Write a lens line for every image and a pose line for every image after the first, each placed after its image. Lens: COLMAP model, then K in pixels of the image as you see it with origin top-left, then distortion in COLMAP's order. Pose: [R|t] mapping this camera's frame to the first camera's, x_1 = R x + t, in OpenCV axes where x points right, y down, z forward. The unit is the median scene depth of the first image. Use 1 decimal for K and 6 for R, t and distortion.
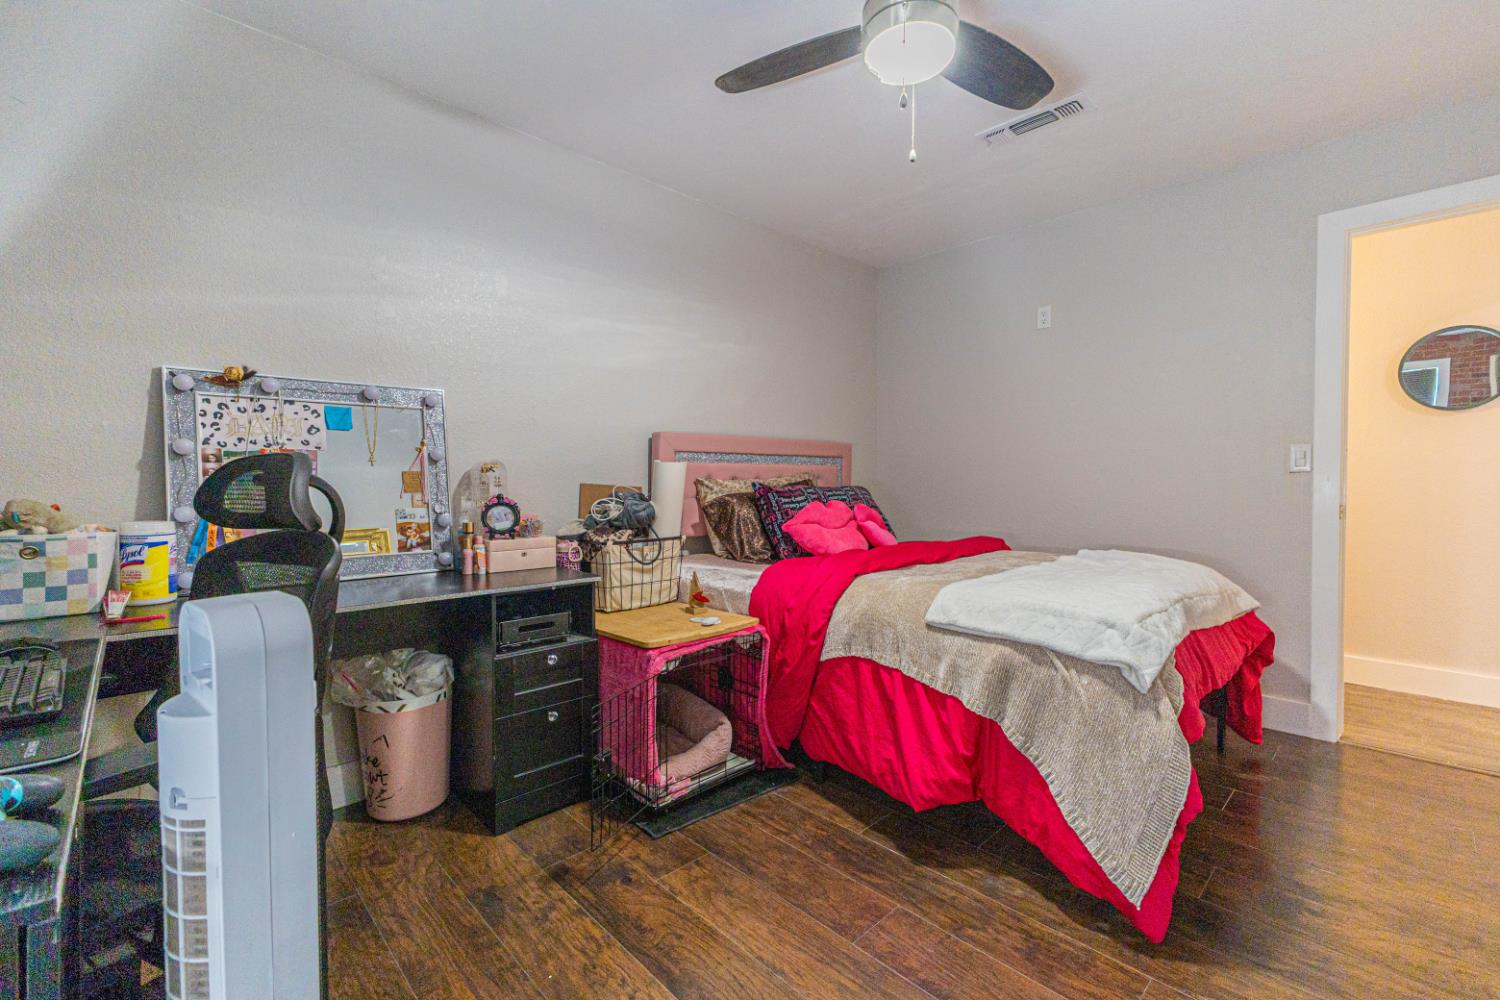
lens RADIAL K [[643.6, 0, 750.0], [0, 643.6, 500.0], [0, 0, 1]] dist [0.009791, 0.000063]
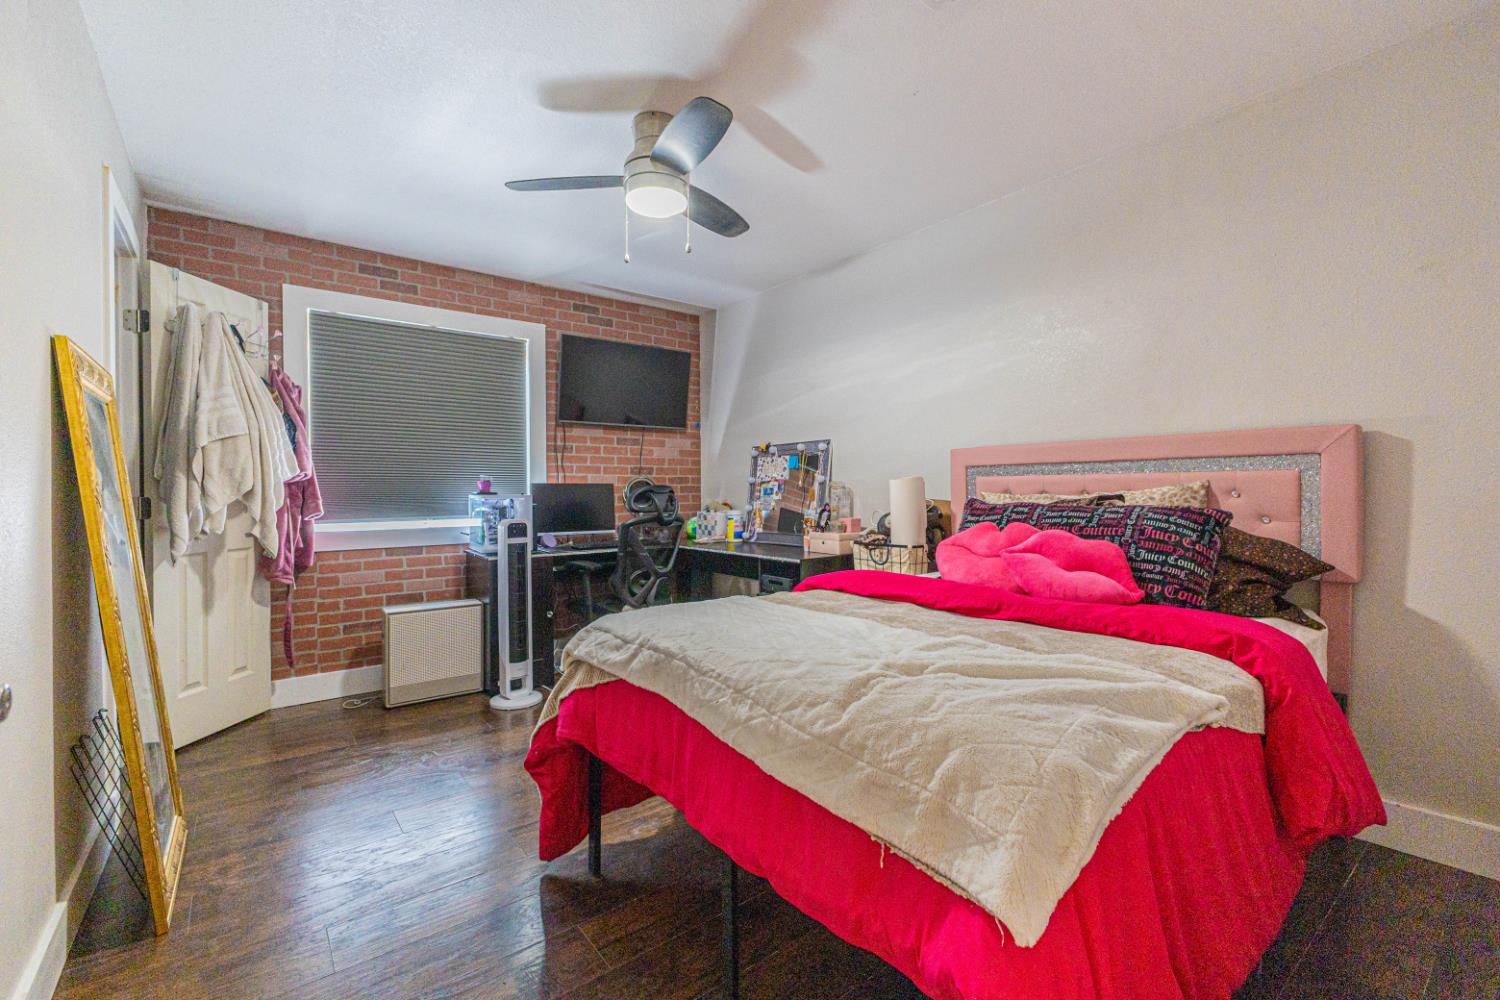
lens RADIAL K [[643.6, 0, 750.0], [0, 643.6, 500.0], [0, 0, 1]] dist [0.009791, 0.000063]
pose [[-0.085099, 0.015940, -0.996245, 1.346302], [-0.028099, 0.999436, 0.018392, -0.046227], [0.995976, 0.029558, -0.084603, 1.088164]]
